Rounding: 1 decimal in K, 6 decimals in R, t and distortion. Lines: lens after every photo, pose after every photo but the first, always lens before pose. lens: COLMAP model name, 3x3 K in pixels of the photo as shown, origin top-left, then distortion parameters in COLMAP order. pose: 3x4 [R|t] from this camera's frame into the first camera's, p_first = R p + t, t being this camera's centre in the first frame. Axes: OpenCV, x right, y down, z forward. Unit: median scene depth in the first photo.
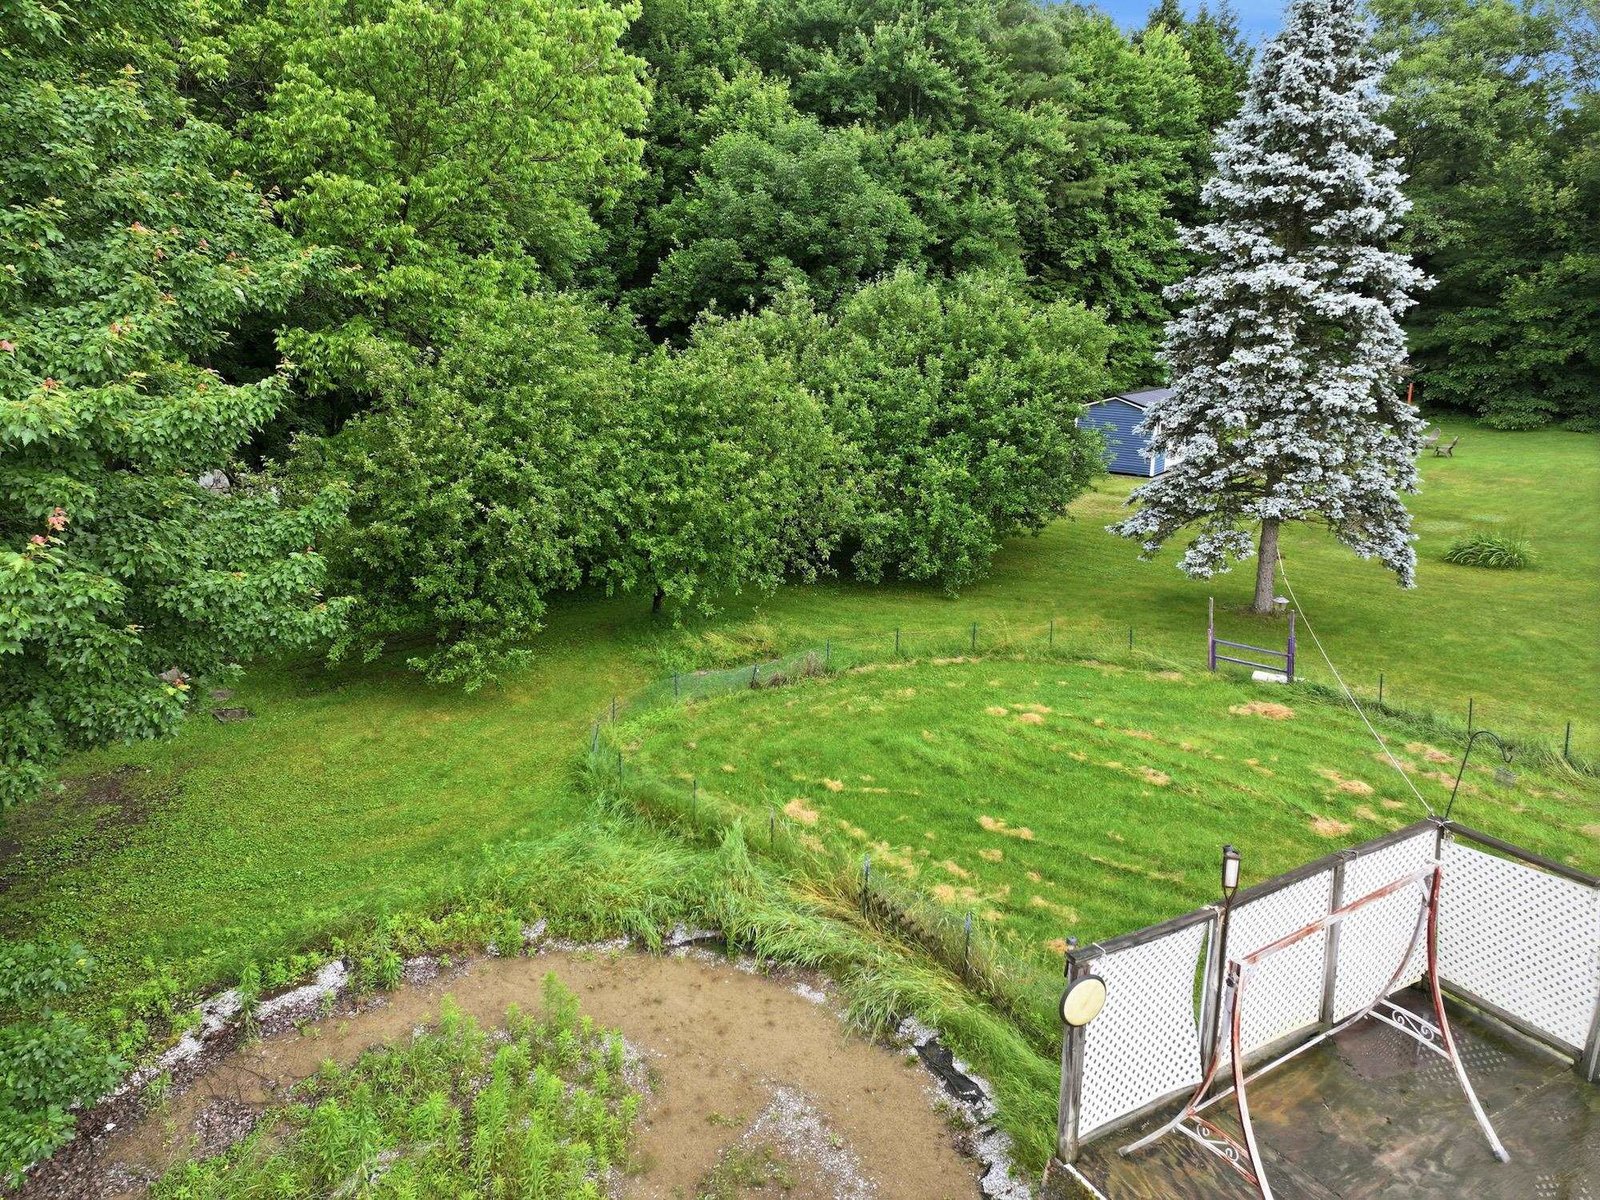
lens RADIAL K [[1129.7, 0, 800.0], [0, 1129.7, 600.0], [0, 0, 1]] dist [0.031173, 0.000057]
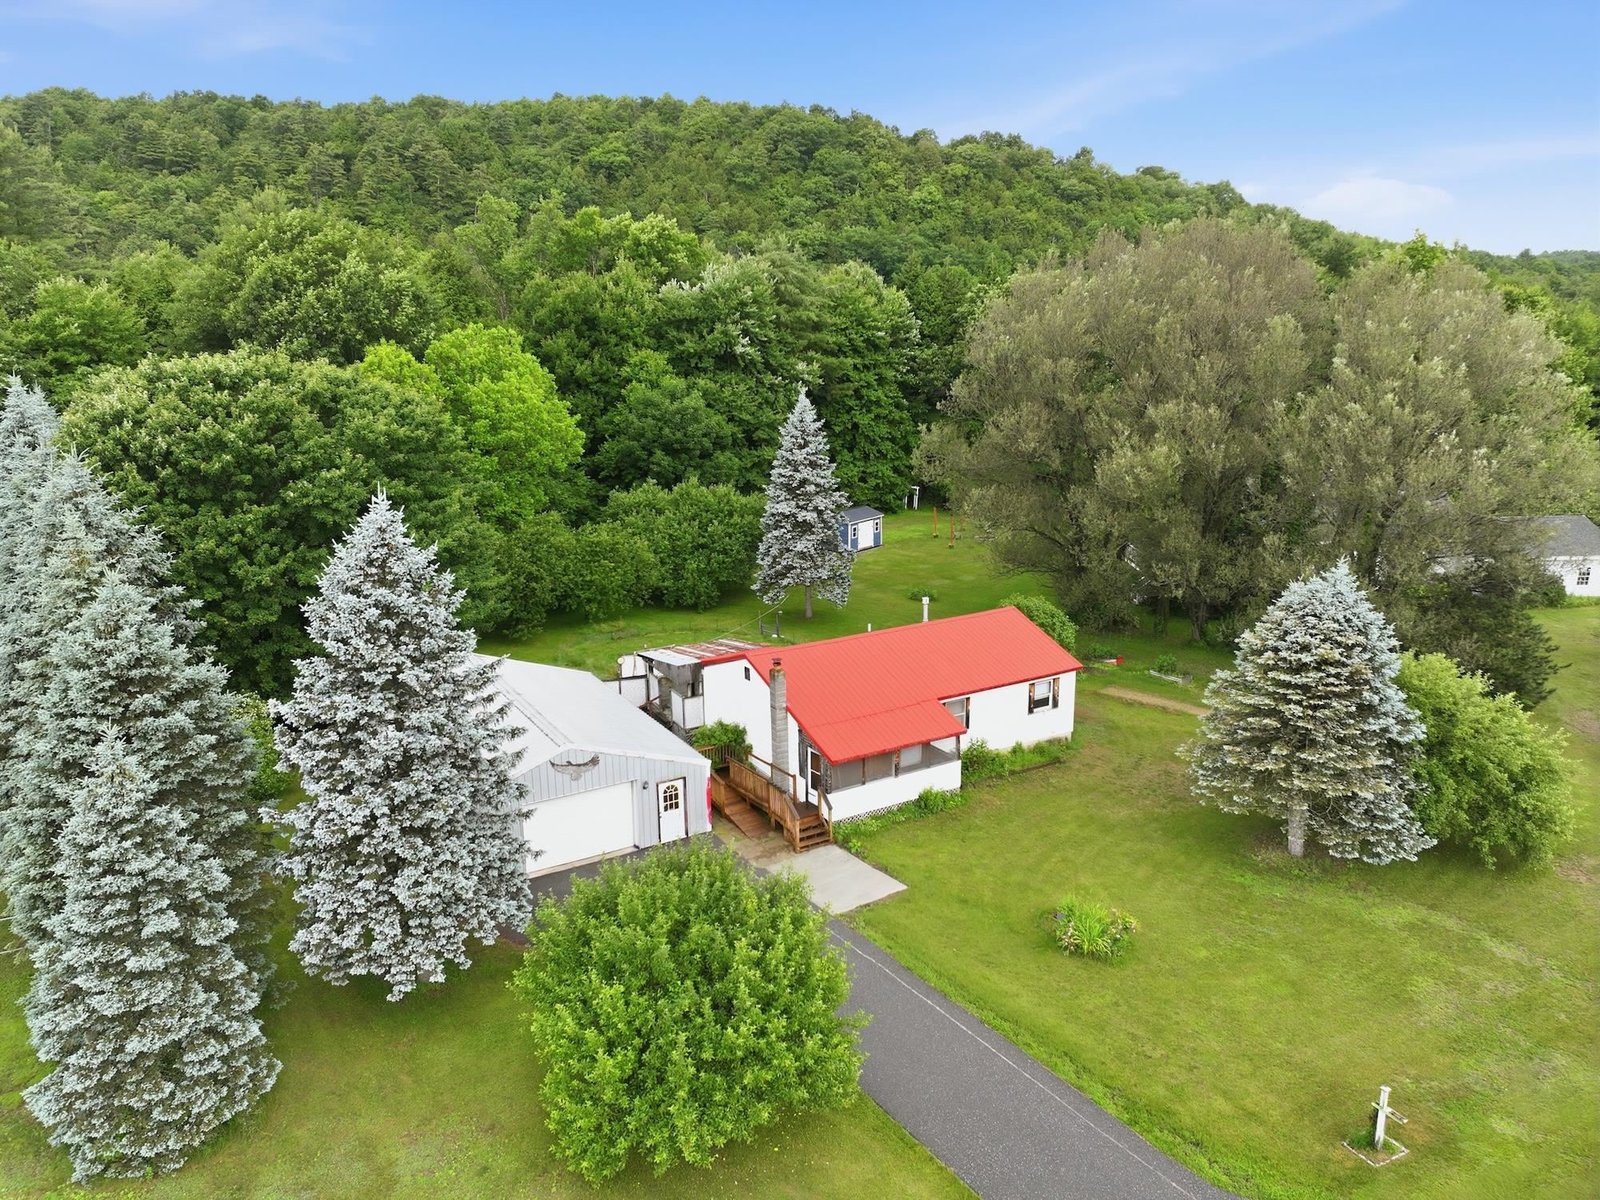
lens RADIAL K [[1129.7, 0, 800.0], [0, 1129.7, 600.0], [0, 0, 1]] dist [0.031173, 0.000057]
pose [[0.999879, -0.000294, 0.015545, 0.374787], [0.000693, 0.999670, -0.025676, 0.041953], [-0.015533, 0.025684, 0.999549, -1.873927]]
